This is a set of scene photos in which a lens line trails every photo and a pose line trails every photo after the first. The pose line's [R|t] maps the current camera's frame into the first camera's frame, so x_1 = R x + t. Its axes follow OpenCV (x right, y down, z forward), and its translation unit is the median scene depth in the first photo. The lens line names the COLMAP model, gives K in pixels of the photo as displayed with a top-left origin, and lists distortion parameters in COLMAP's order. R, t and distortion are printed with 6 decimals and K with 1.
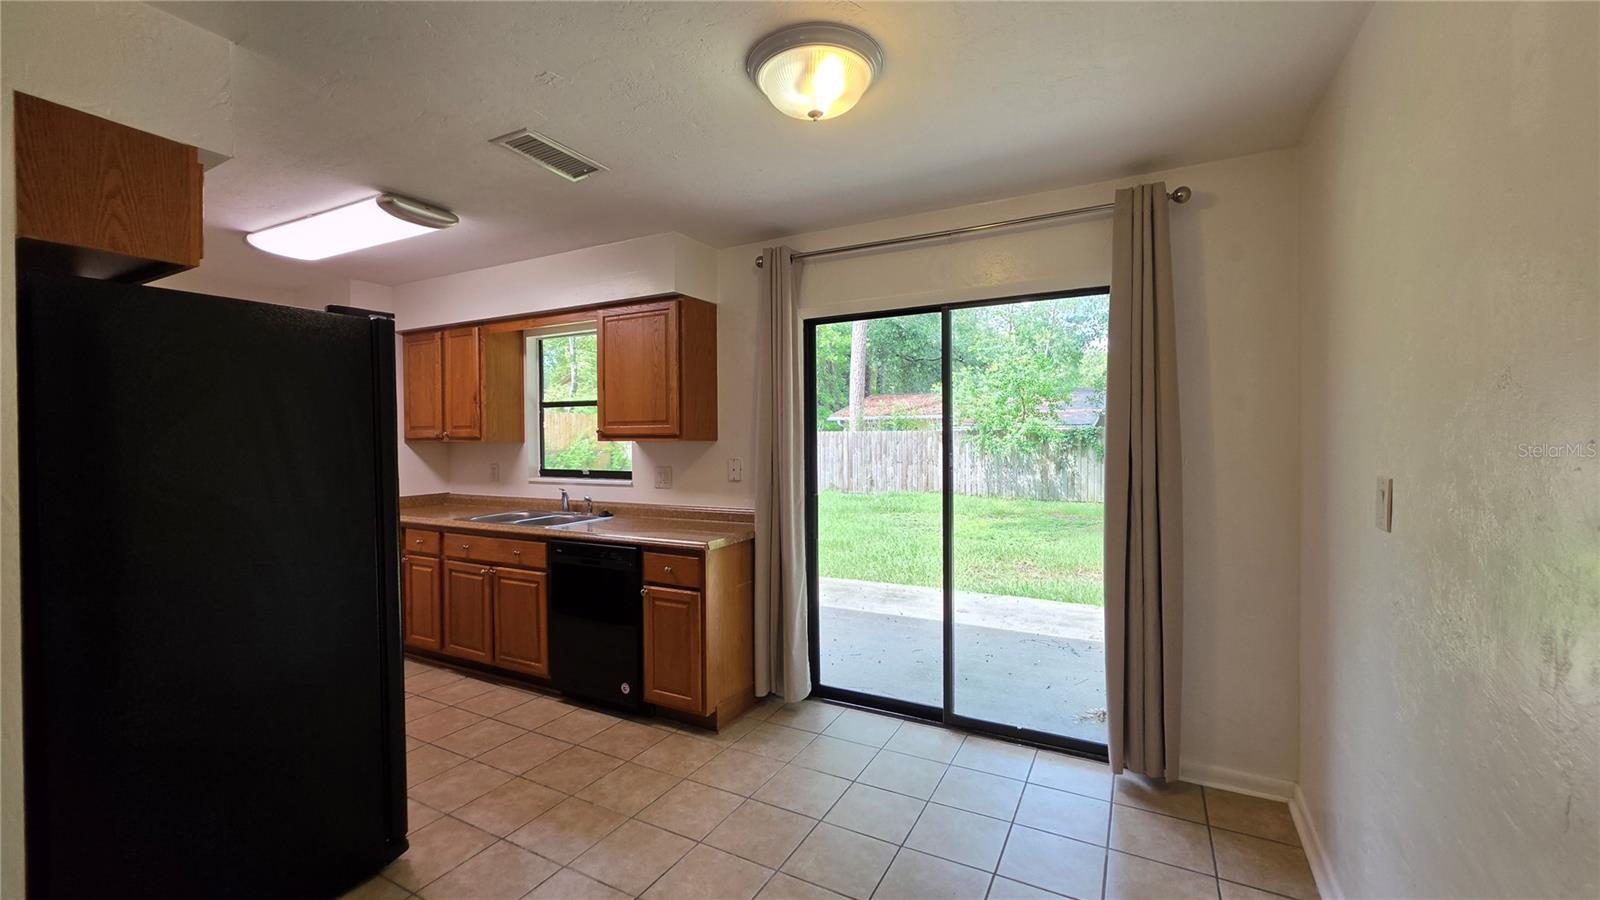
lens RADIAL K [[643.0, 0, 795.8], [0, 643.0, 444.4], [0, 0, 1]] dist [-0.003748, -0.000281]
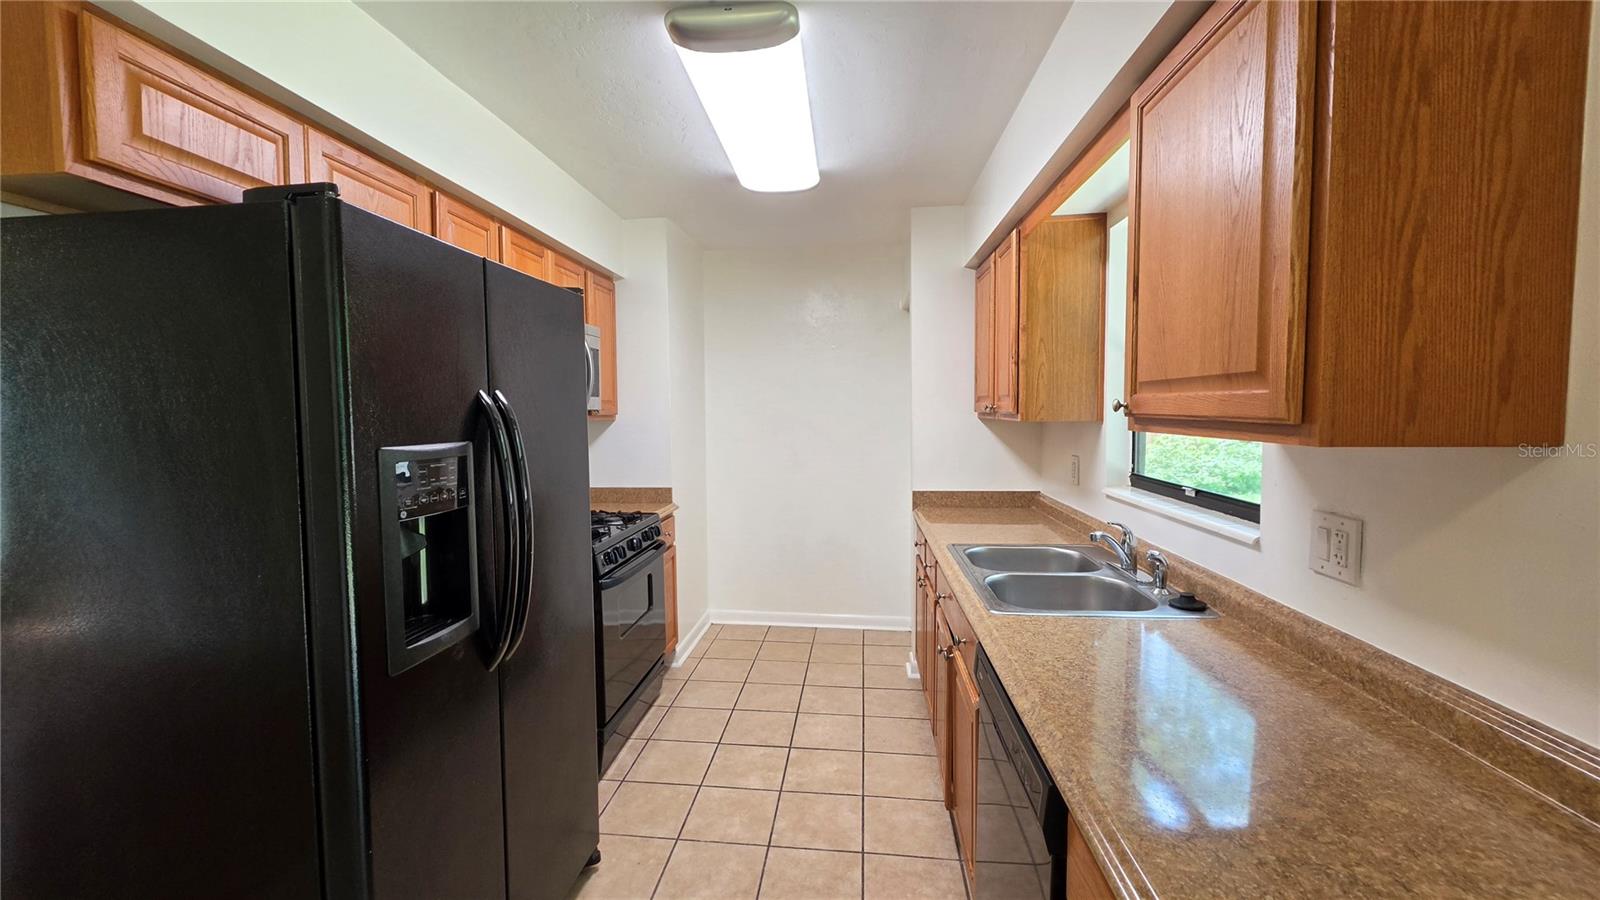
lens RADIAL K [[643.0, 0, 795.8], [0, 643.0, 444.4], [0, 0, 1]] dist [-0.003748, -0.000281]
pose [[0.386314, 0.057973, -0.920543, -0.011868], [-0.006517, 0.998169, 0.060127, -0.017130], [0.922344, -0.017229, 0.385985, 0.572309]]
